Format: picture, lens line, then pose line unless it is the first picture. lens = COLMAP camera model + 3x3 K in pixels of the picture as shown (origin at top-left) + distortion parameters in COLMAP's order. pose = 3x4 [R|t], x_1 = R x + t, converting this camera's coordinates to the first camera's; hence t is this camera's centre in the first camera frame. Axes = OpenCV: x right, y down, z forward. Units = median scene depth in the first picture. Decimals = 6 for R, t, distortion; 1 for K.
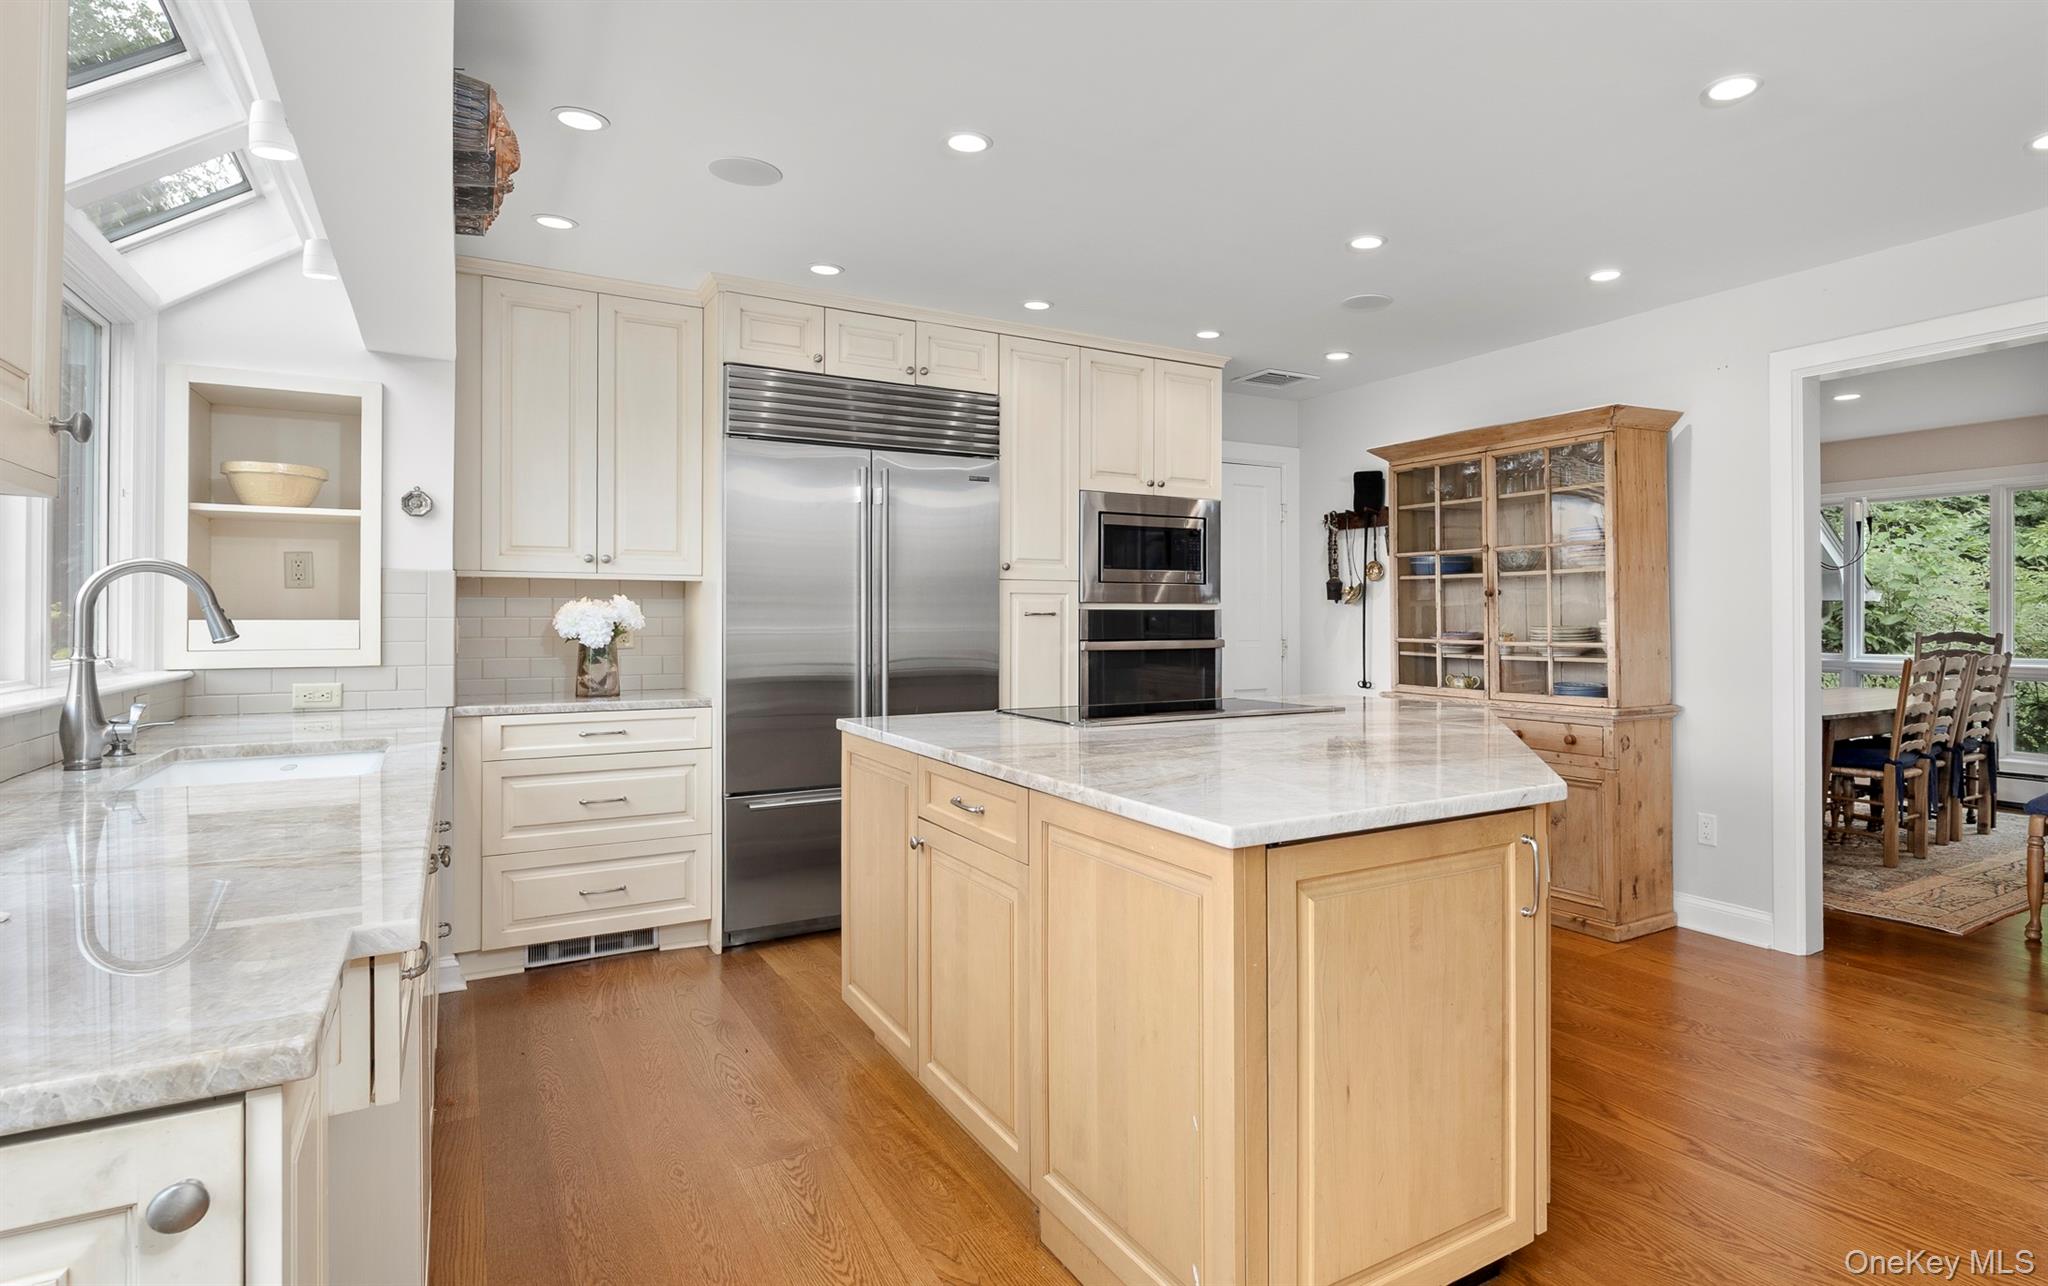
lens RADIAL K [[1076.2, 0, 1153.3], [0, 1076.2, 616.3], [0, 0, 1]] dist [0.004168, 0.002929]
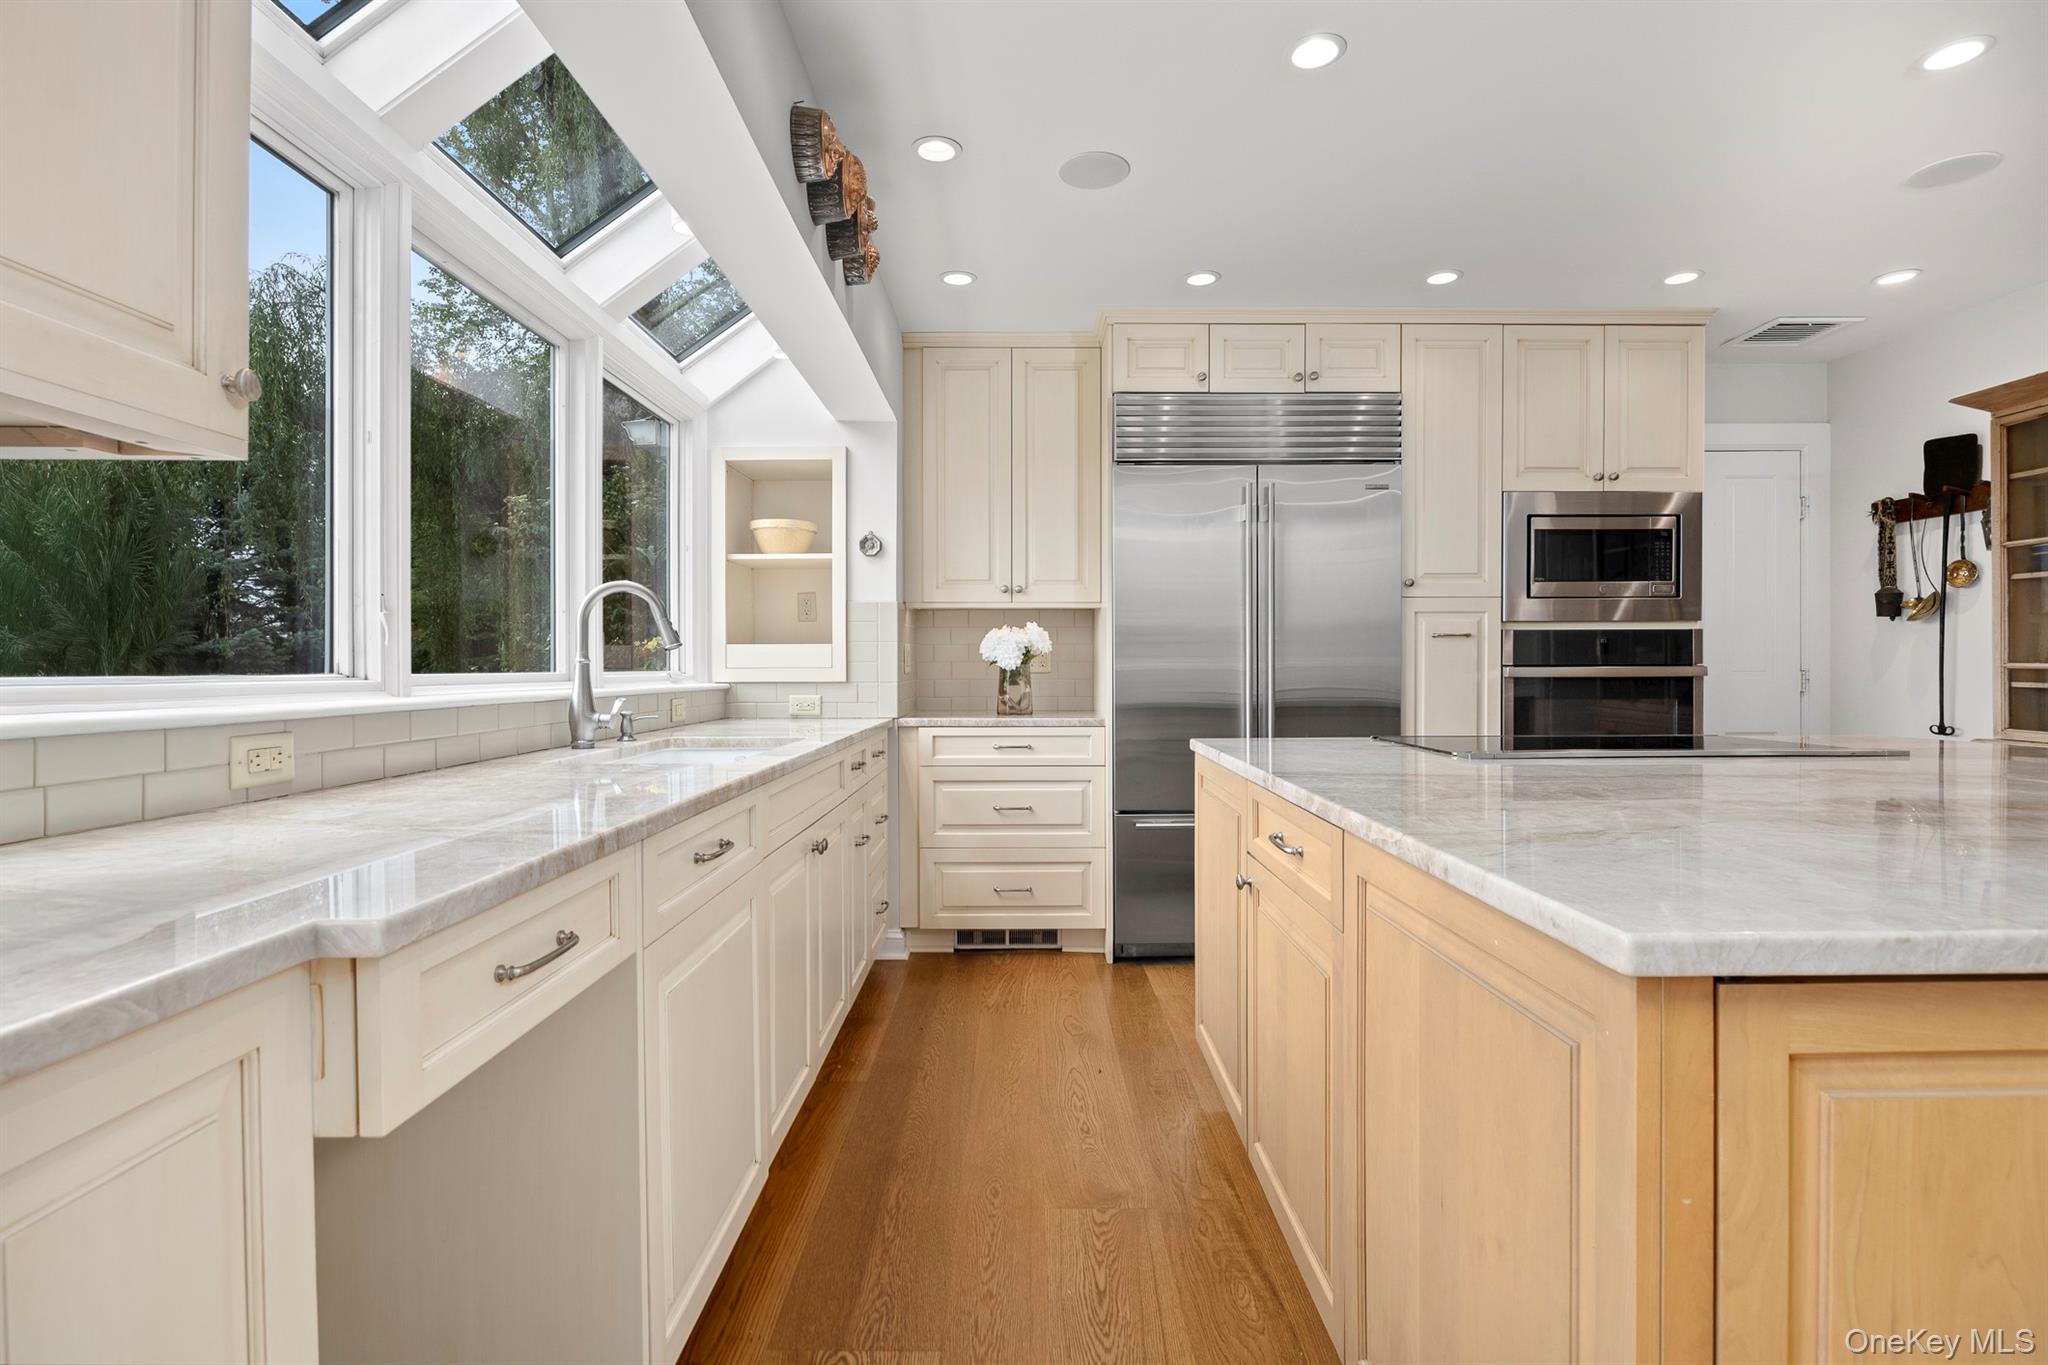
lens RADIAL K [[964.9, 0, 1032.8], [0, 964.9, 680.2], [0, 0, 1]] dist [-0.007332, 0.001640]
pose [[0.846857, 0.004005, -0.531805, 0.030206], [0.005109, 0.999864, 0.015666, 0.025644], [0.531796, -0.015984, 0.846722, 0.182493]]
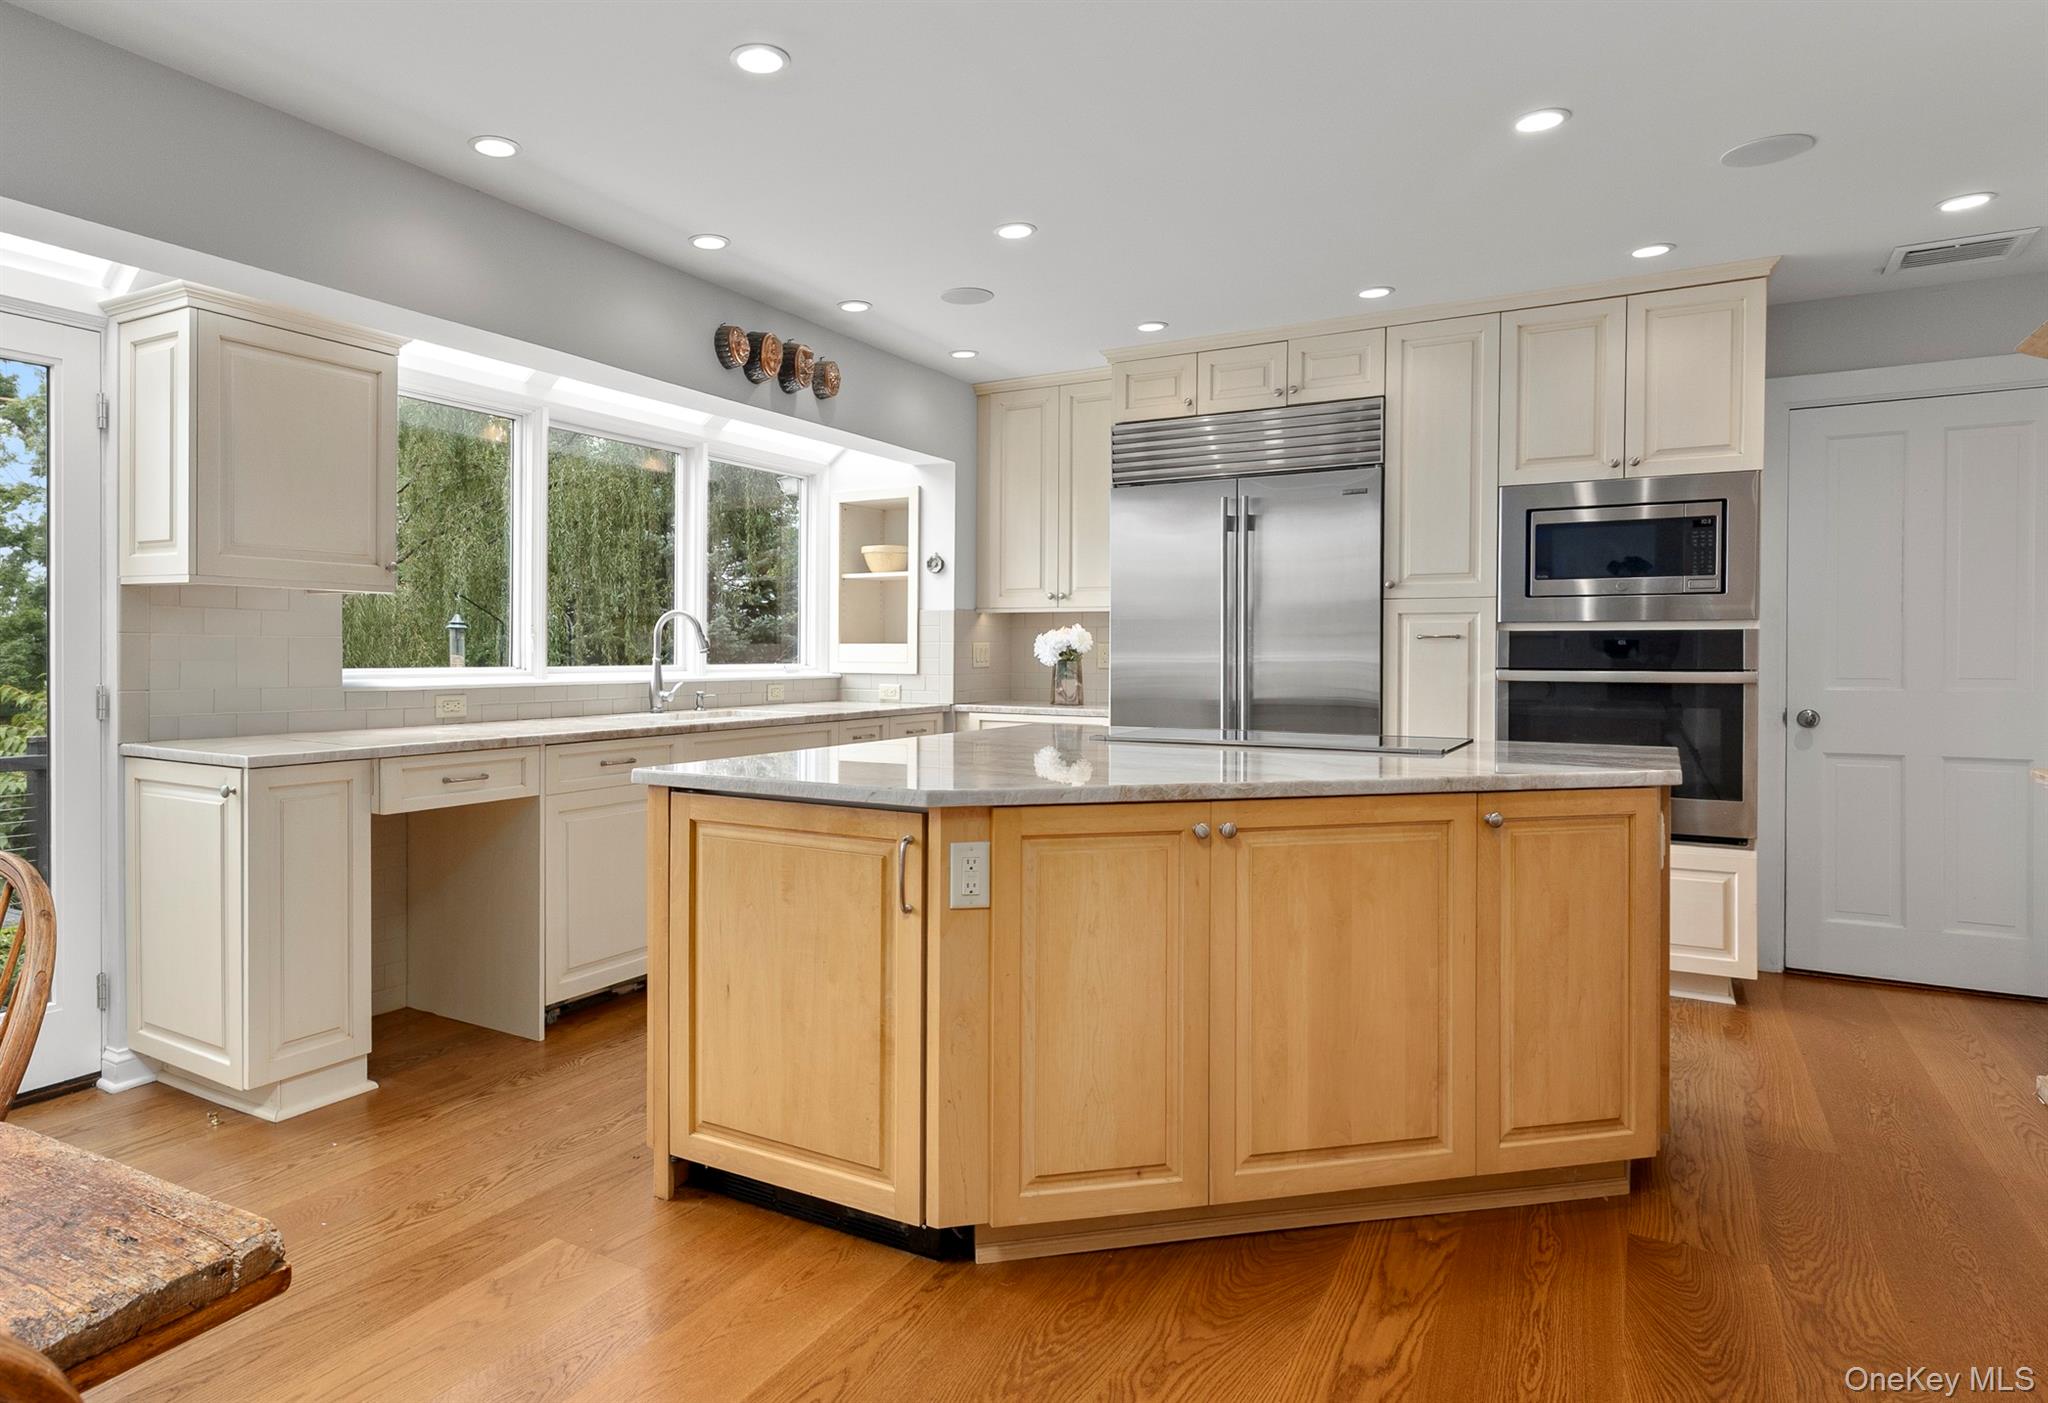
lens RADIAL K [[1179.3, 0, 923.0], [0, 1179.3, 661.0], [0, 0, 1]] dist [0.005445, 0.002094]
pose [[0.442963, 0.008549, -0.896499, 0.698641], [-0.001359, 0.999960, 0.008864, 0.011689], [0.896539, -0.002708, 0.442957, 0.255186]]
